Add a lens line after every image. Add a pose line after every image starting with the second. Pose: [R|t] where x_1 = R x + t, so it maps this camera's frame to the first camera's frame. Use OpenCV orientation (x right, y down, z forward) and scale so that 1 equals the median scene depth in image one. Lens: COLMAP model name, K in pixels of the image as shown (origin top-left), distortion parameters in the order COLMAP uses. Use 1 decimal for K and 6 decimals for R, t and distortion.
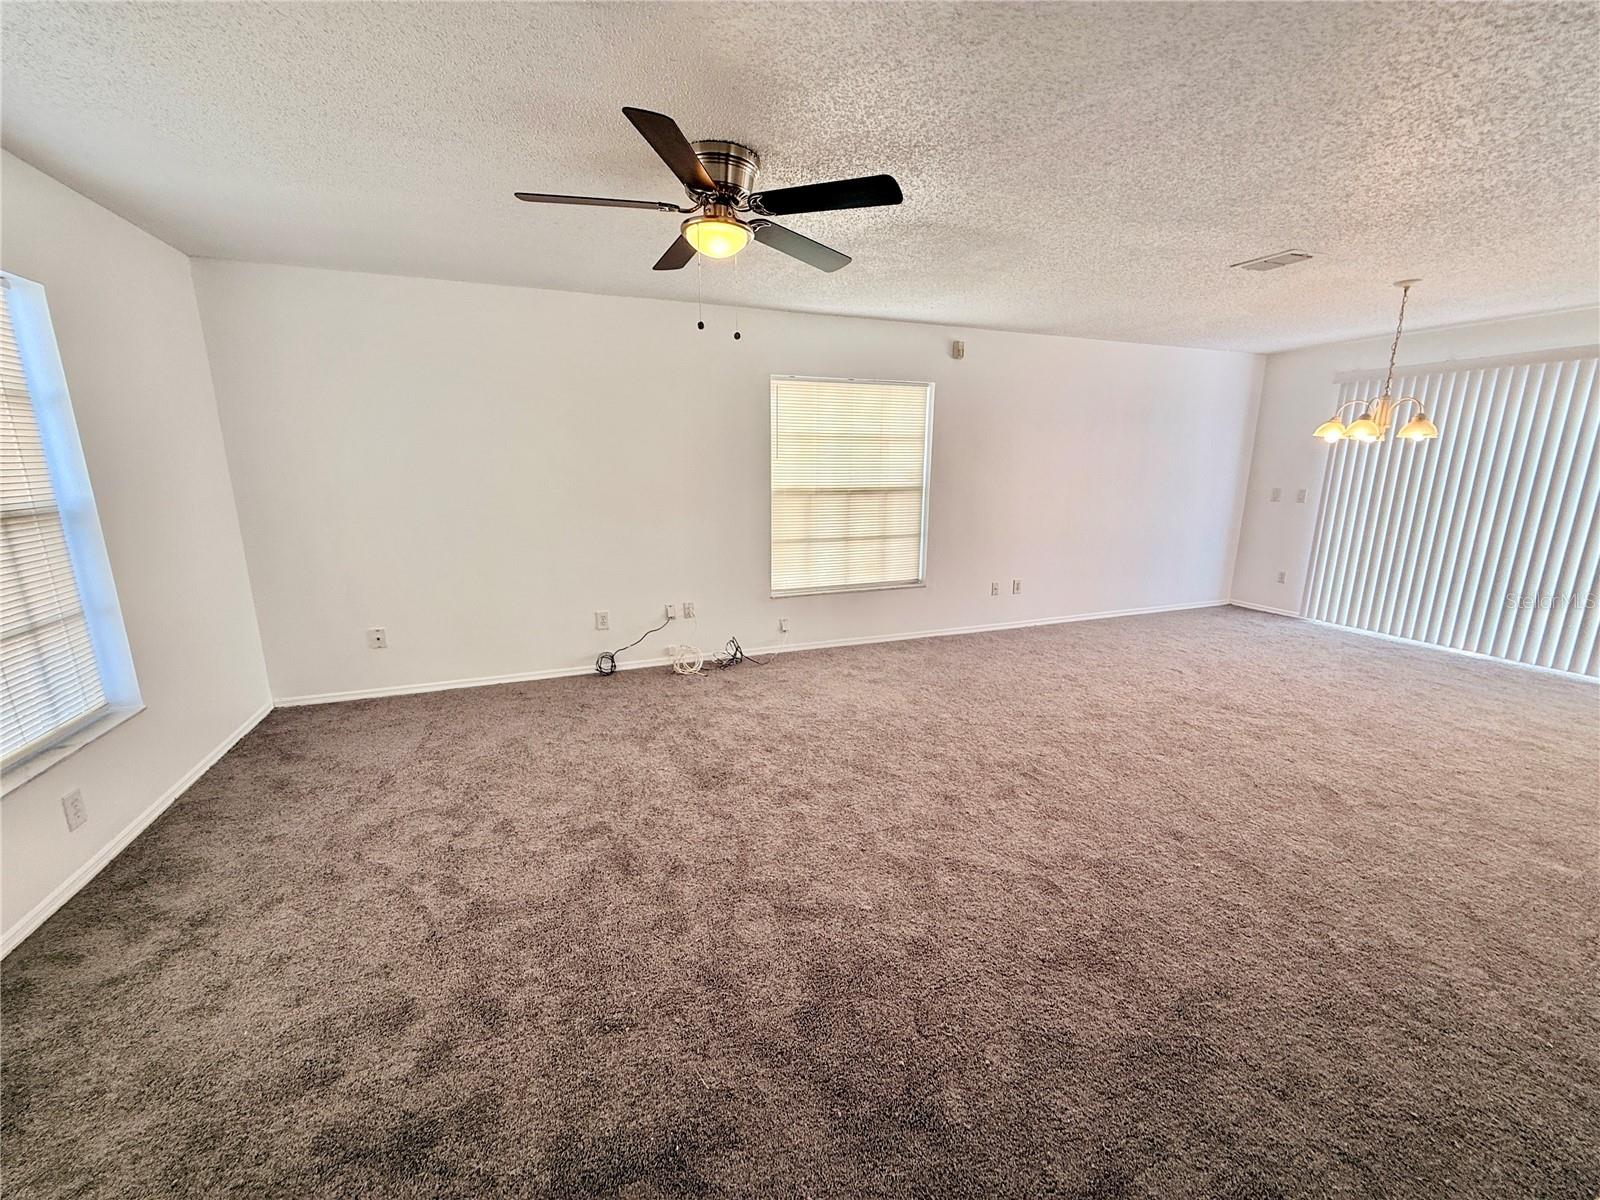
lens RADIAL K [[633.4, 0, 803.6], [0, 633.4, 604.9], [0, 0, 1]] dist [-0.000222, -0.000487]
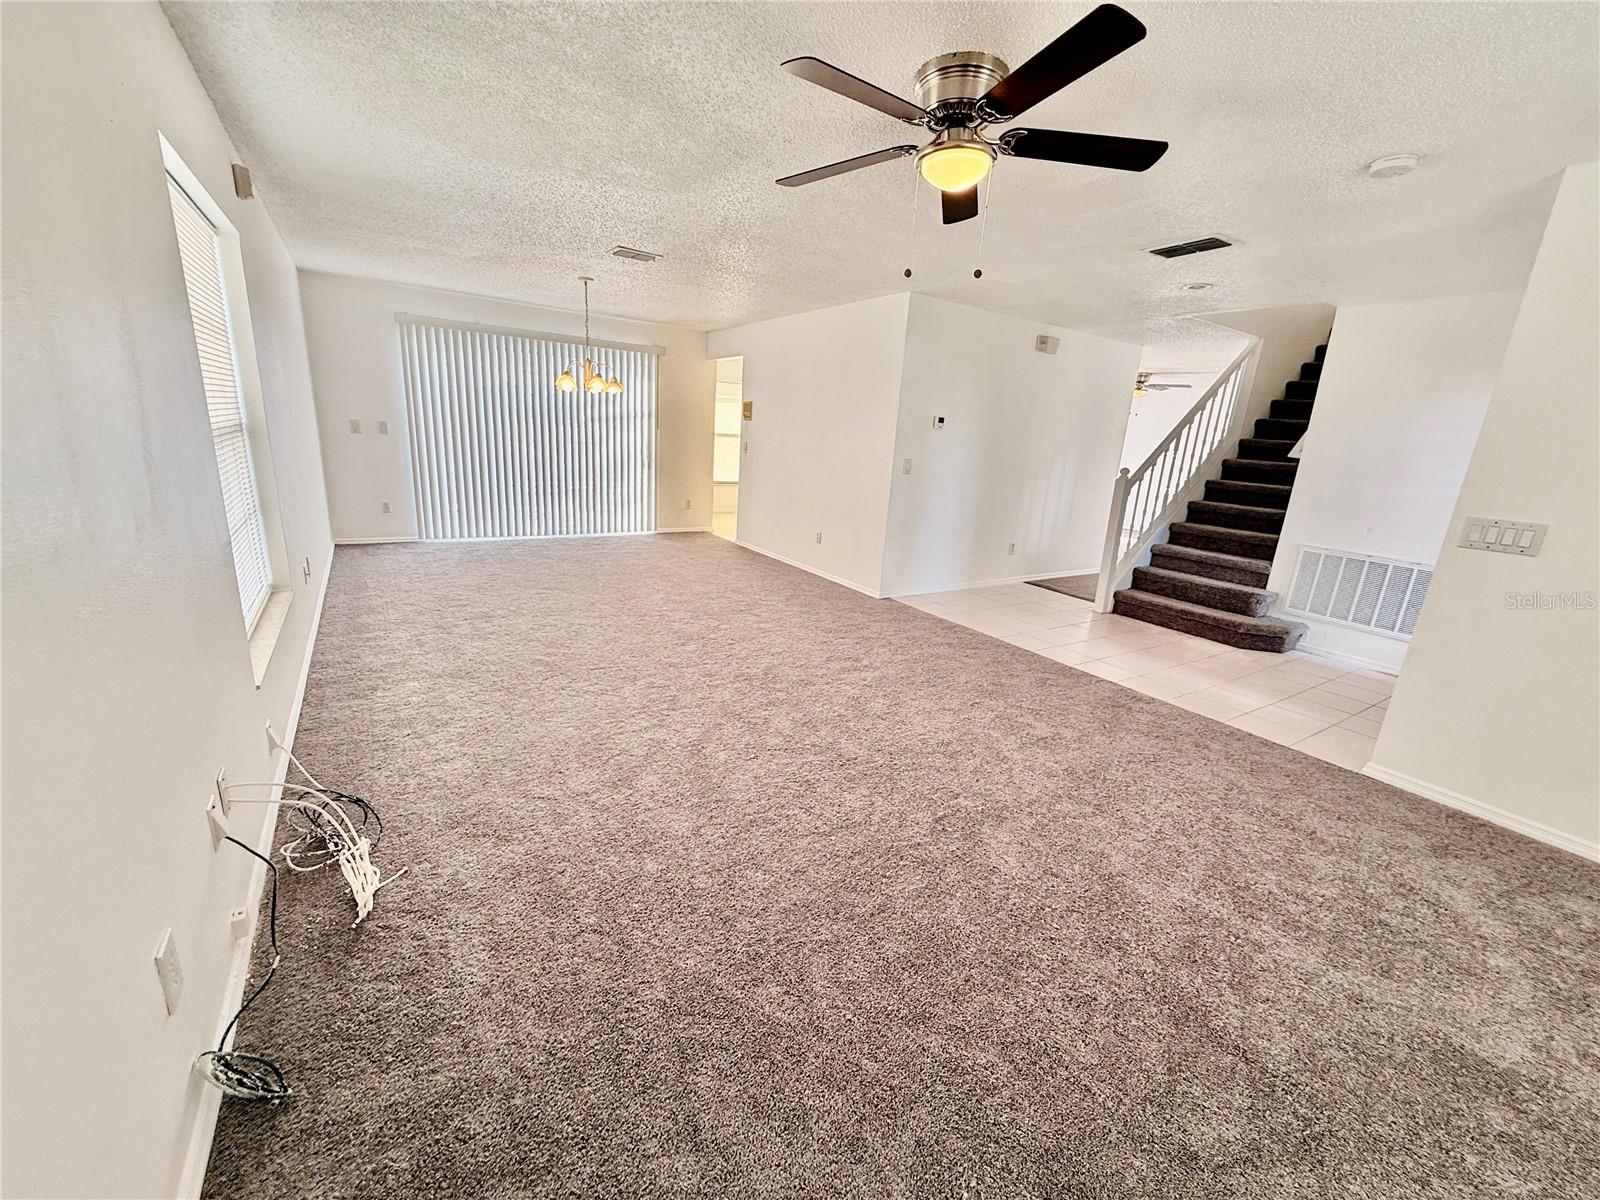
lens RADIAL K [[633.4, 0, 804.1], [0, 633.4, 596.4], [0, 0, 1]] dist [-0.000222, -0.000487]
pose [[-0.210729, -0.263114, 0.941469, -0.457454], [0.155363, 0.941840, 0.297993, -0.124192], [-0.965119, 0.209065, -0.157595, 0.606739]]
